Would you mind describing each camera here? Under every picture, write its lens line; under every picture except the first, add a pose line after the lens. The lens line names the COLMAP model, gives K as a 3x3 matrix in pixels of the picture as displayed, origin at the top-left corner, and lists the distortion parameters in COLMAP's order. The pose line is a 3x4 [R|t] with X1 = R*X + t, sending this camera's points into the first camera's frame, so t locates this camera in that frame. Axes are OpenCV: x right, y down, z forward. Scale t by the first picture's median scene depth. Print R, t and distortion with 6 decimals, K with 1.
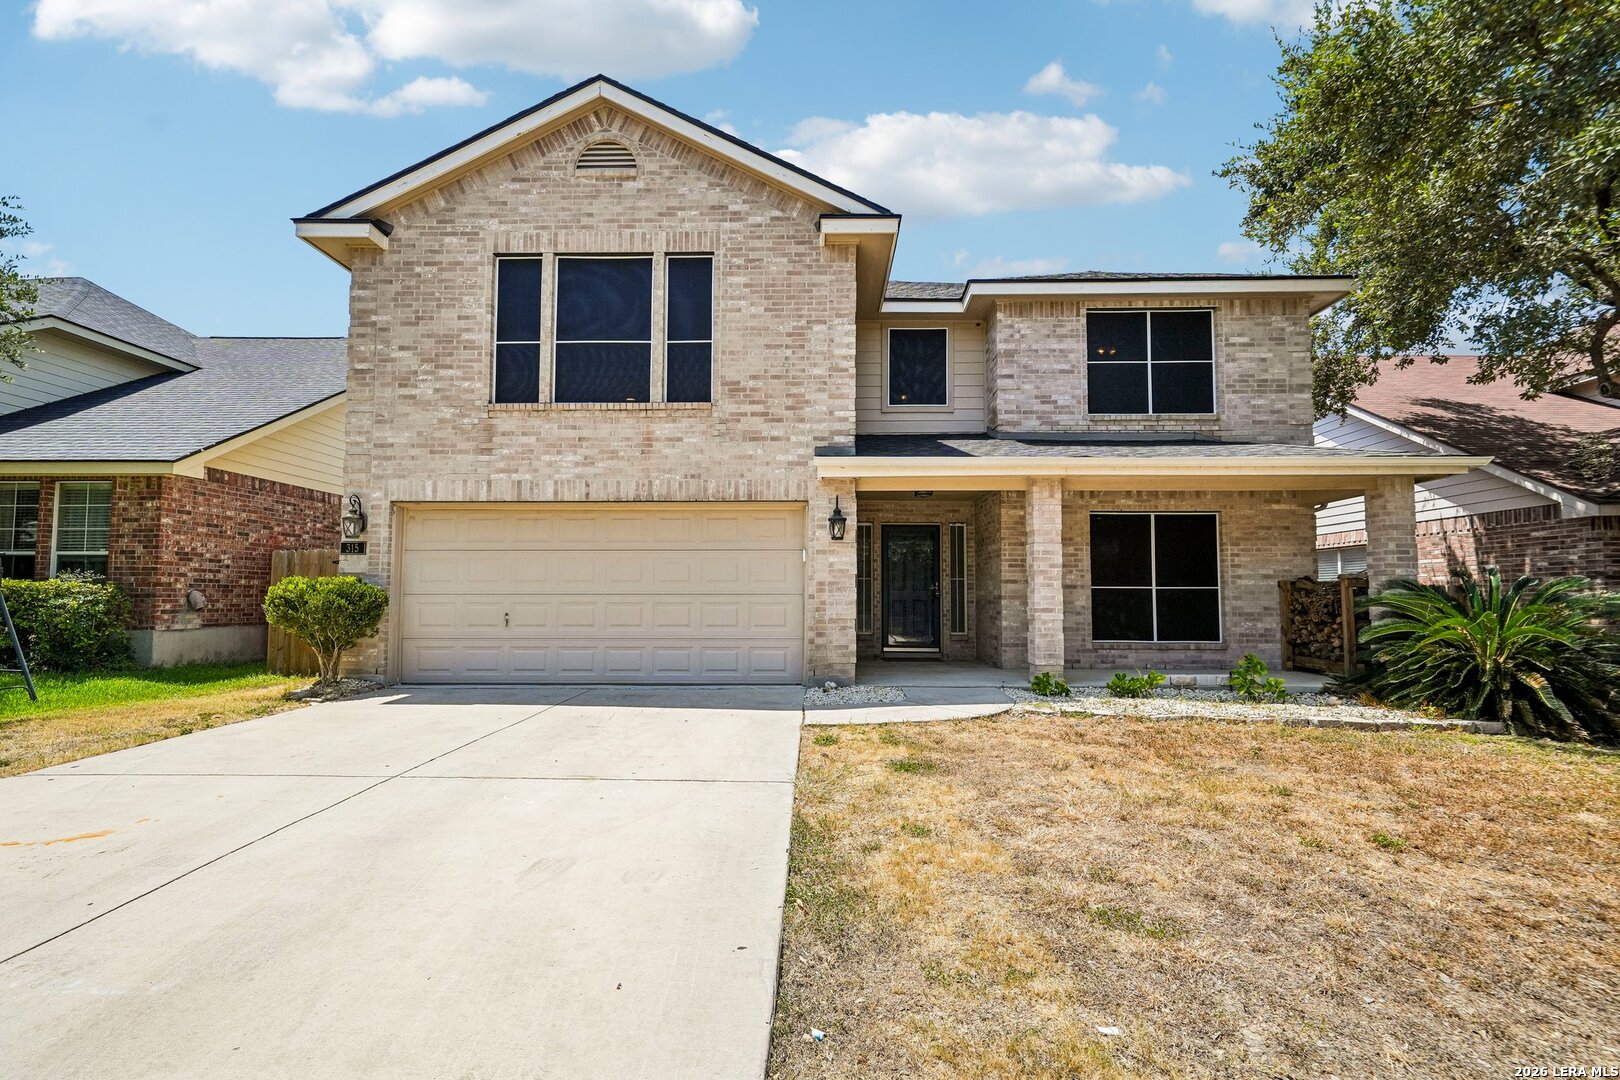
lens RADIAL K [[734.7, 0, 807.0], [0, 734.7, 547.8], [0, 0, 1]] dist [0.011986, 0.001419]
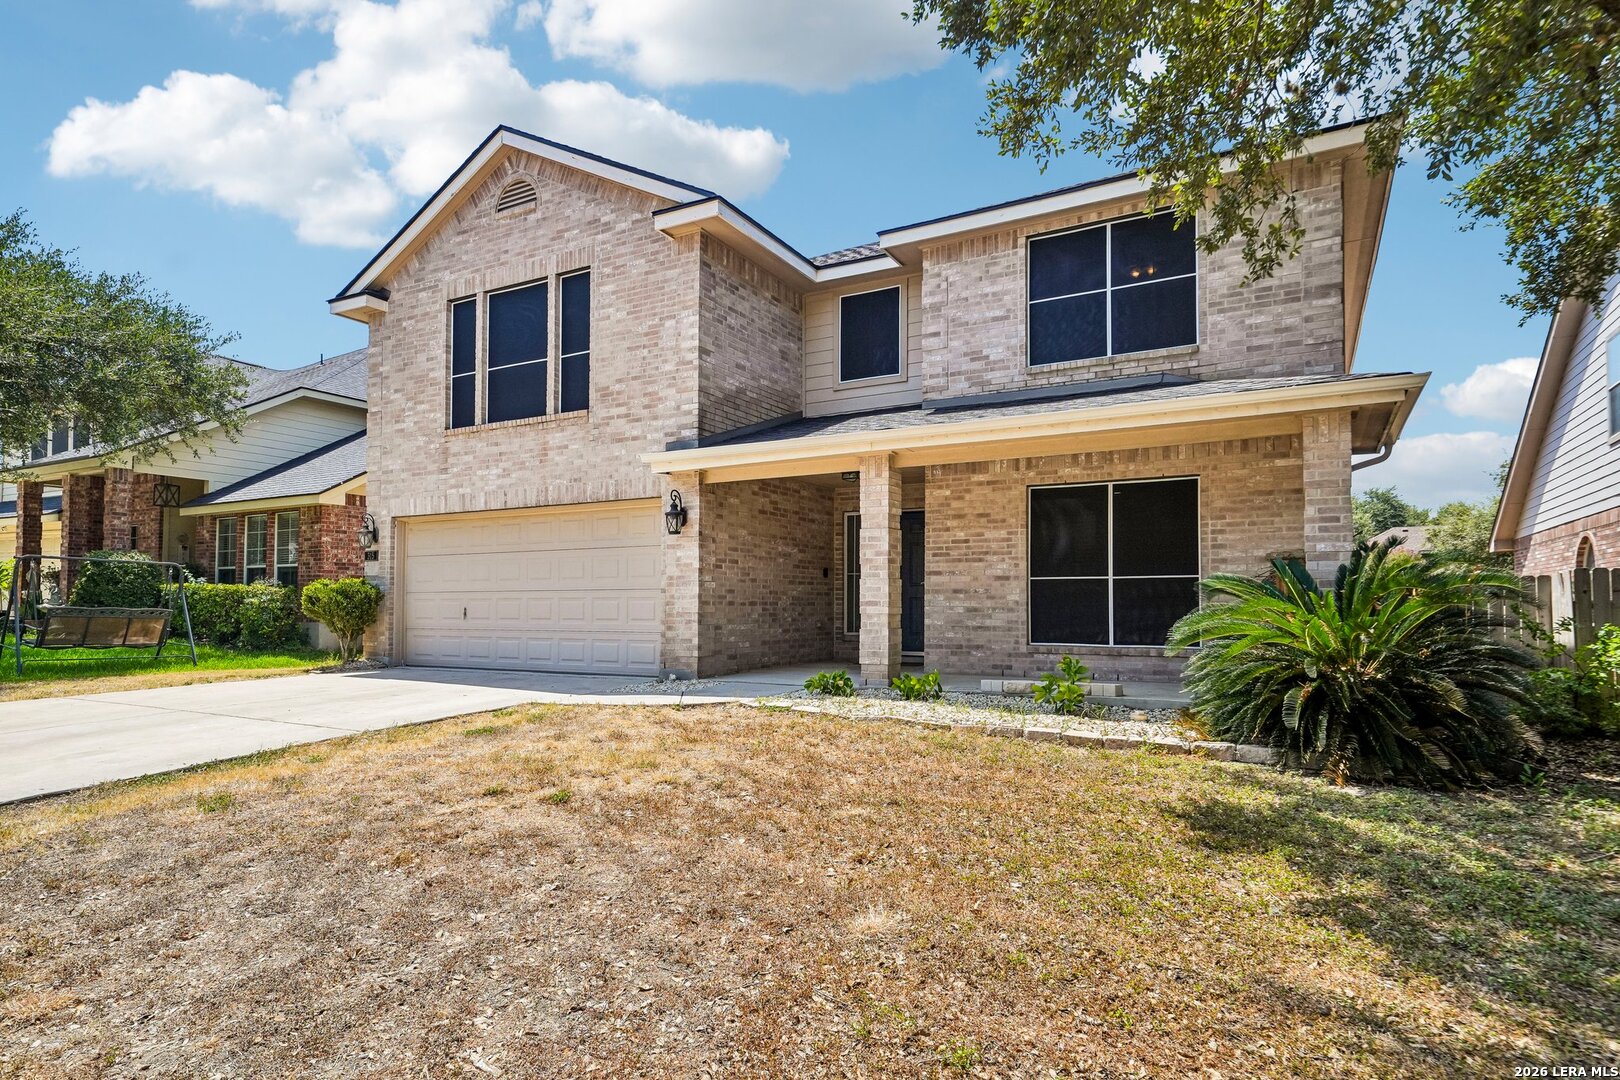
lens RADIAL K [[889.5, 0, 809.5], [0, 889.5, 563.5], [0, 0, 1]] dist [0.024560, 0.000947]
pose [[0.882007, -0.024431, -0.470602, 0.738090], [0.033418, 0.999384, 0.010751, 0.021280], [0.470050, -0.025209, 0.882280, 0.008431]]
